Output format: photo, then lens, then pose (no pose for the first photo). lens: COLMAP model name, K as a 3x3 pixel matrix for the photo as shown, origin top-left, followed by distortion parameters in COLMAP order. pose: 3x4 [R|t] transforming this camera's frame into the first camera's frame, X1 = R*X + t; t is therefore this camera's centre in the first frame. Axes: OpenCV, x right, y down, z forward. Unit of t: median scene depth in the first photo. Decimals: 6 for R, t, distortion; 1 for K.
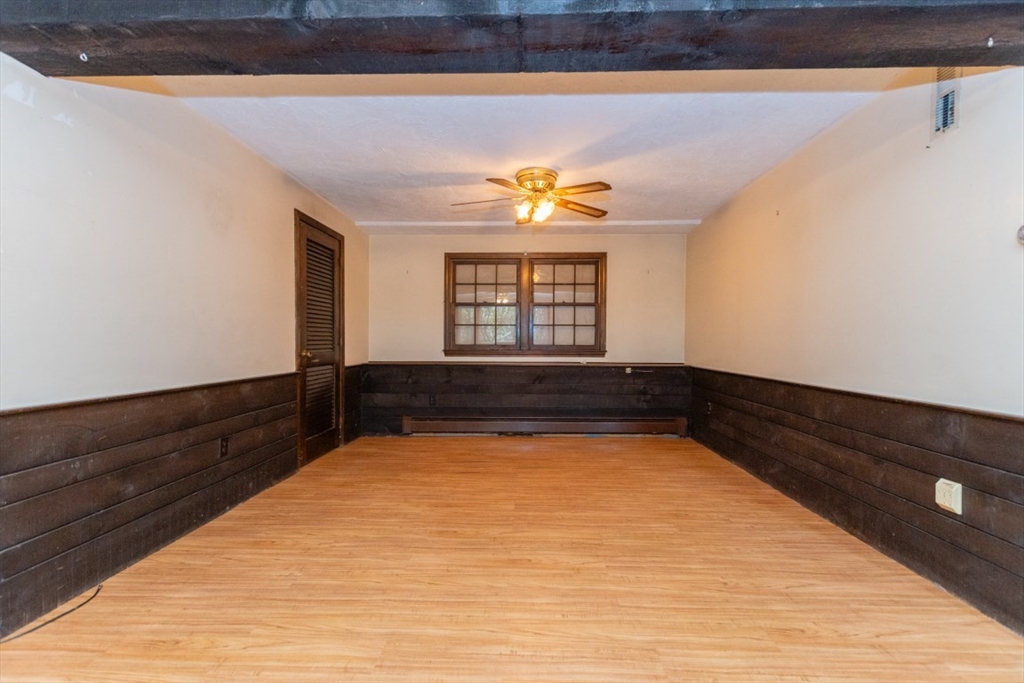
lens RADIAL K [[440.9, 0, 515.2], [0, 440.9, 350.2], [0, 0, 1]] dist [0.003922, -0.000270]
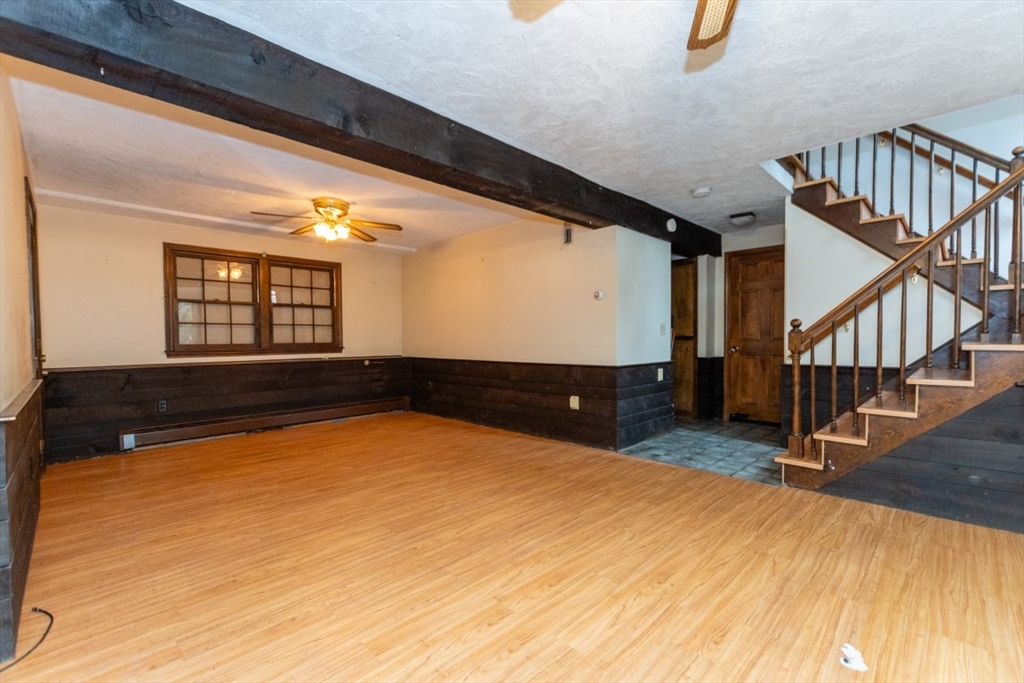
lens RADIAL K [[440.9, 0, 515.2], [0, 440.9, 350.2], [0, 0, 1]] dist [0.003922, -0.000270]
pose [[0.682956, -0.028960, 0.729885, -0.459186], [0.026486, 0.999538, 0.014877, 0.004843], [-0.729979, 0.009171, 0.683408, -0.180662]]
